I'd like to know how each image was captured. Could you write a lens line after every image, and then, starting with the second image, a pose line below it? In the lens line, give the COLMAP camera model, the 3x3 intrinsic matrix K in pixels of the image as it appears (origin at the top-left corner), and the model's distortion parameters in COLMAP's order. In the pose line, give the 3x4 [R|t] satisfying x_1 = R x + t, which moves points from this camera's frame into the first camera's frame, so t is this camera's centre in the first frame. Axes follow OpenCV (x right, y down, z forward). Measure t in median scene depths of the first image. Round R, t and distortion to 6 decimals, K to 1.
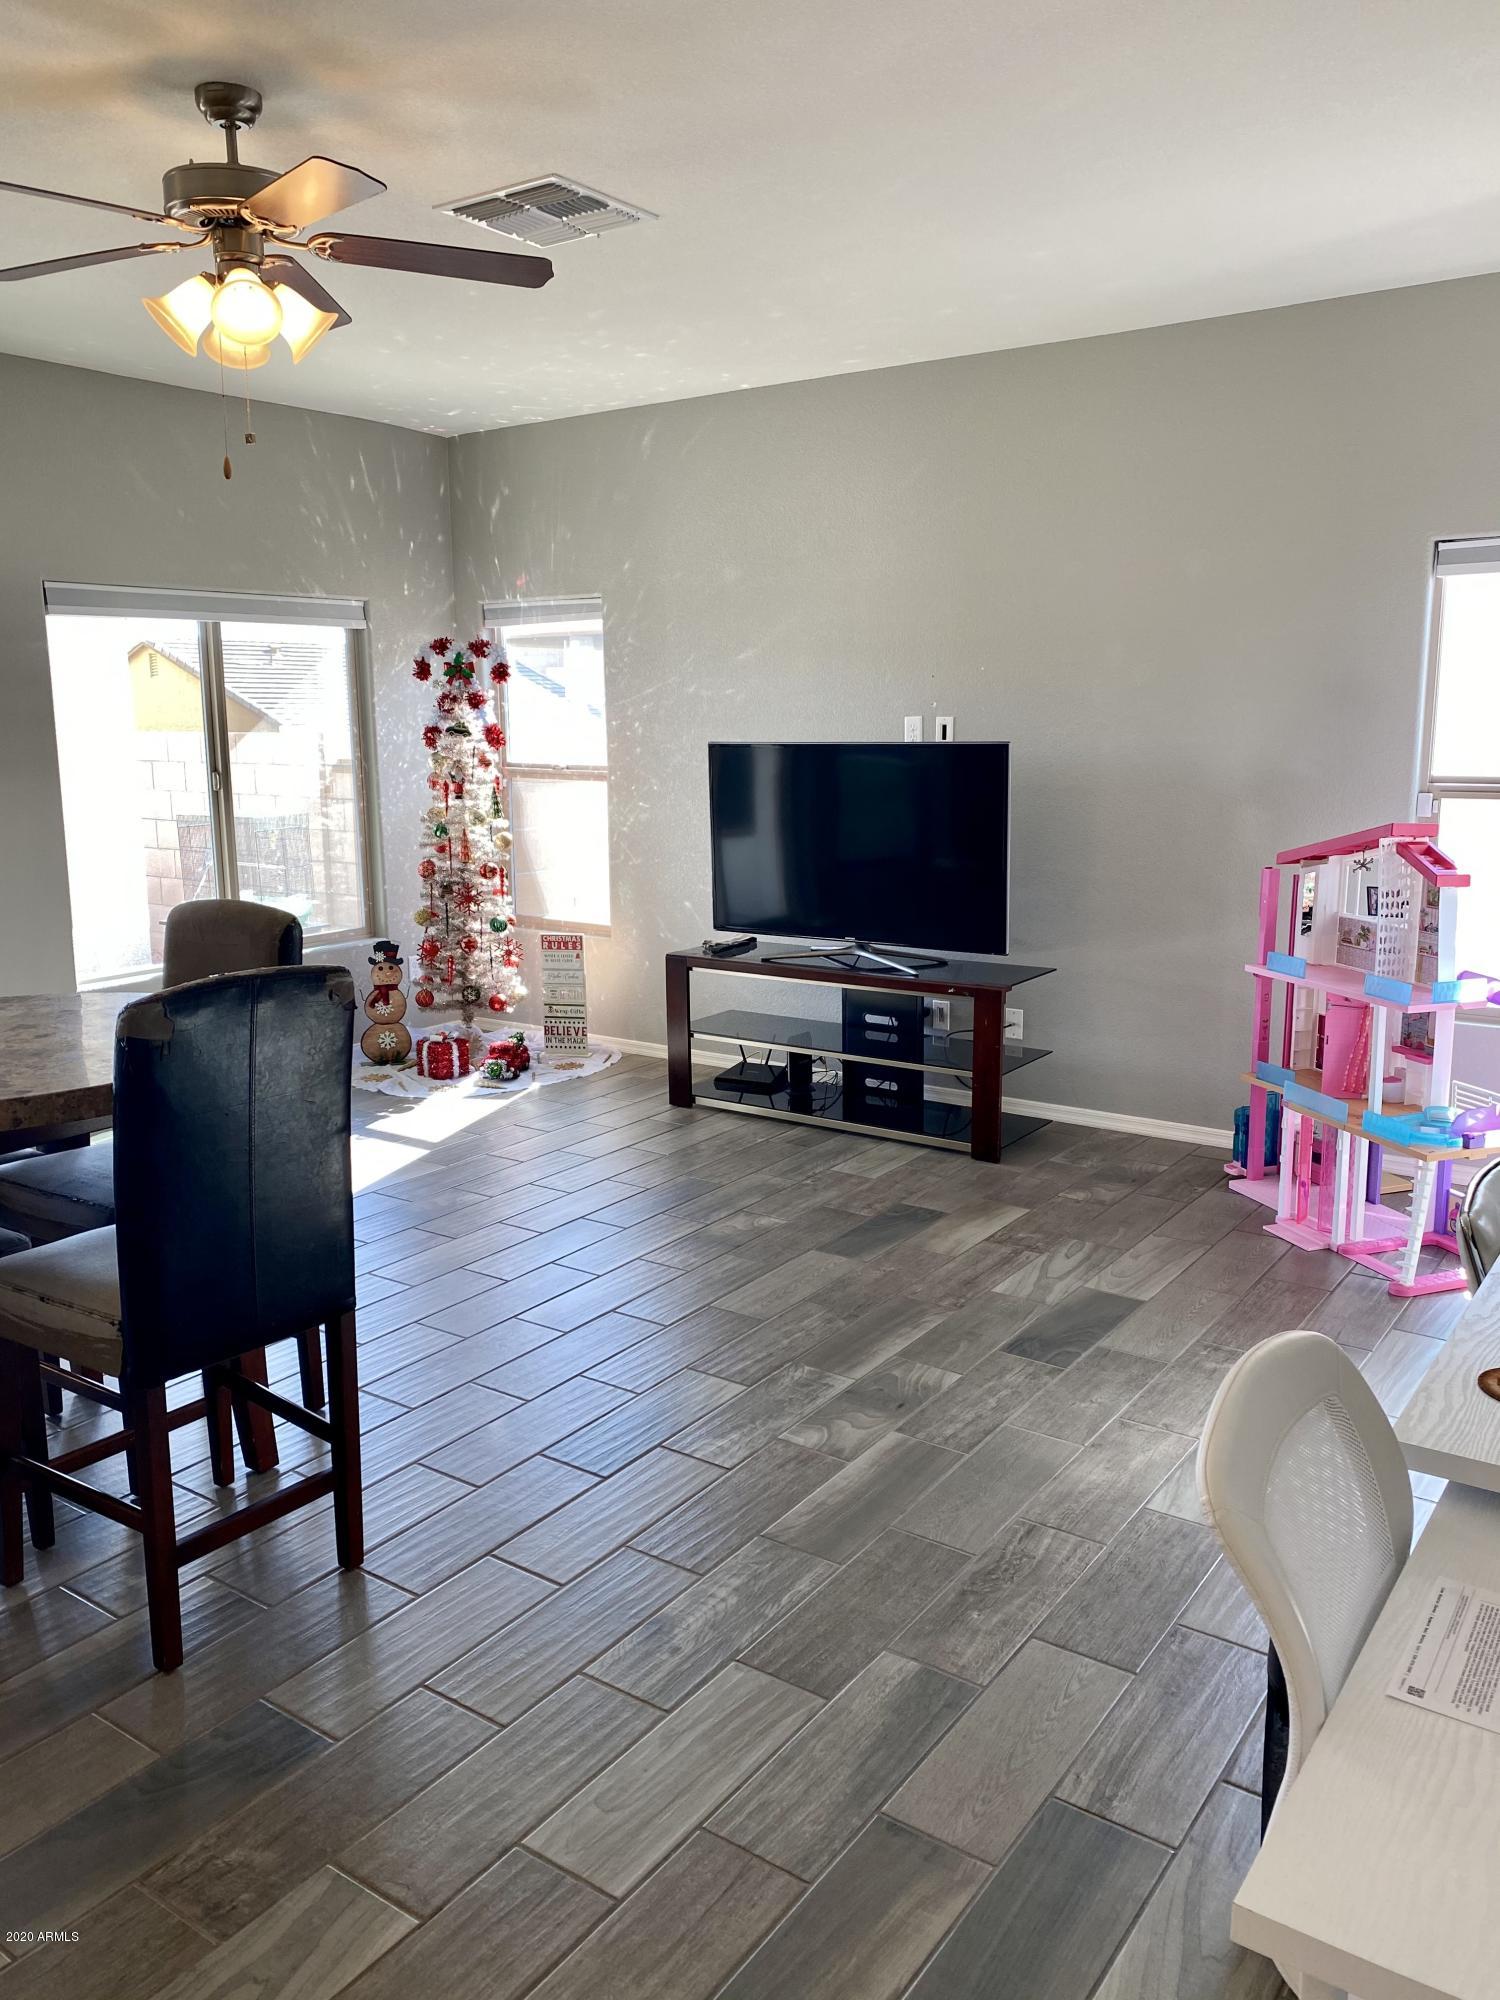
lens RADIAL K [[1521.6, 0, 735.1], [0, 1521.6, 991.4], [0, 0, 1]] dist [0.032953, -0.035103]
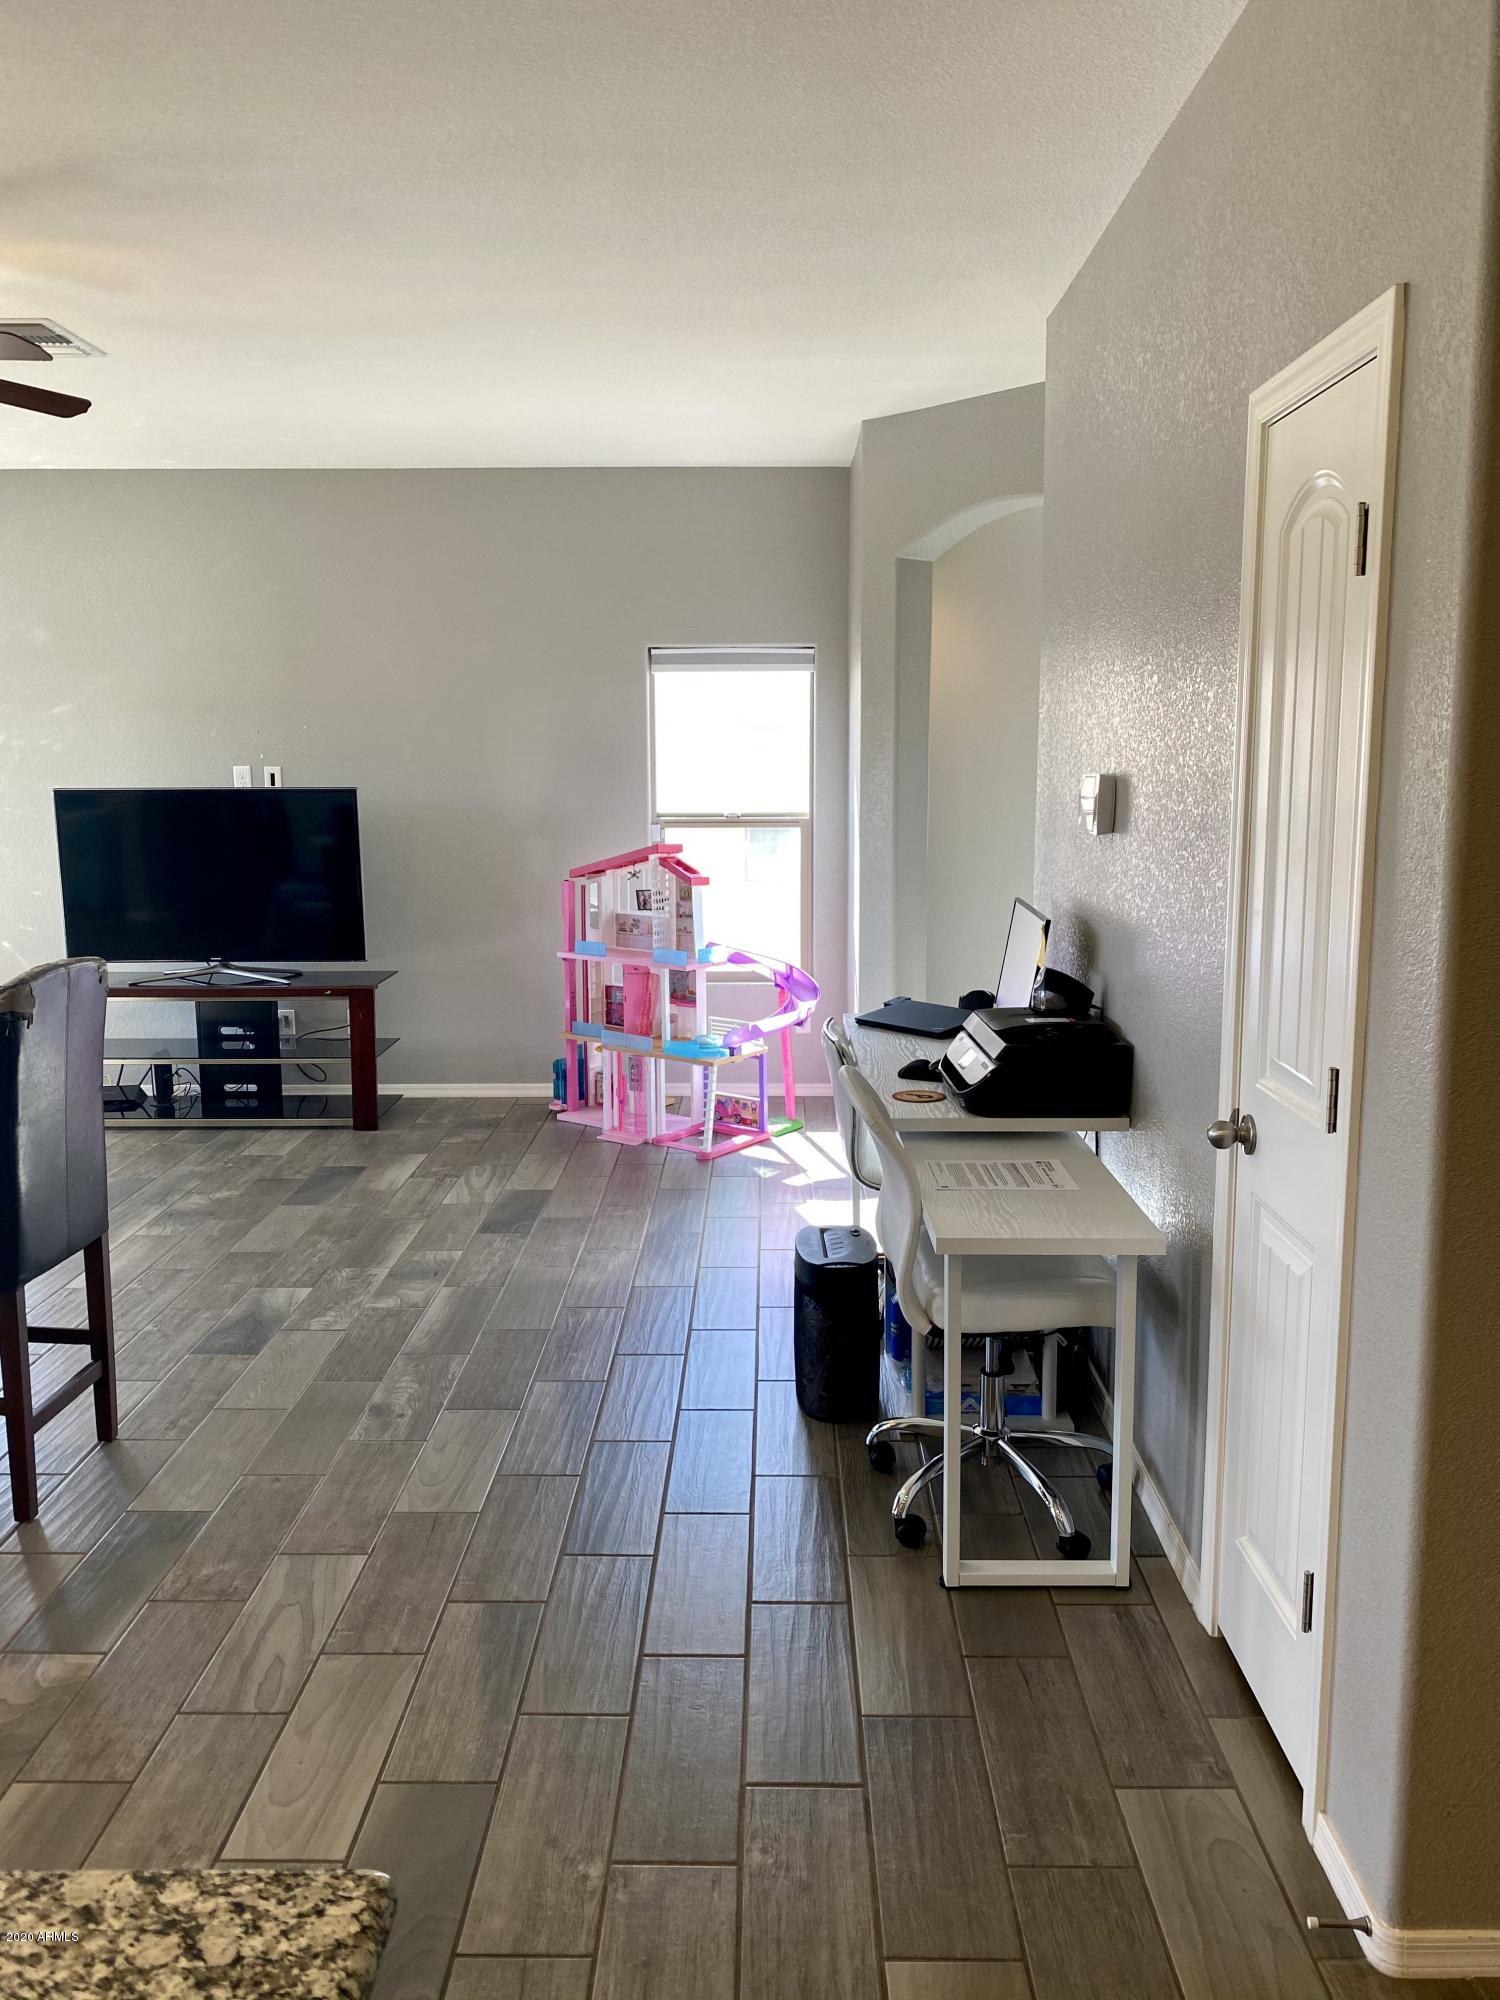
lens RADIAL K [[1521.6, 0, 762.3], [0, 1521.6, 1013.6], [0, 0, 1]] dist [0.032953, -0.035103]
pose [[0.816837, -0.088402, 0.570055, -0.335533], [0.097215, 0.995150, 0.015024, 0.039193], [-0.568619, 0.043146, 0.821469, -0.242521]]
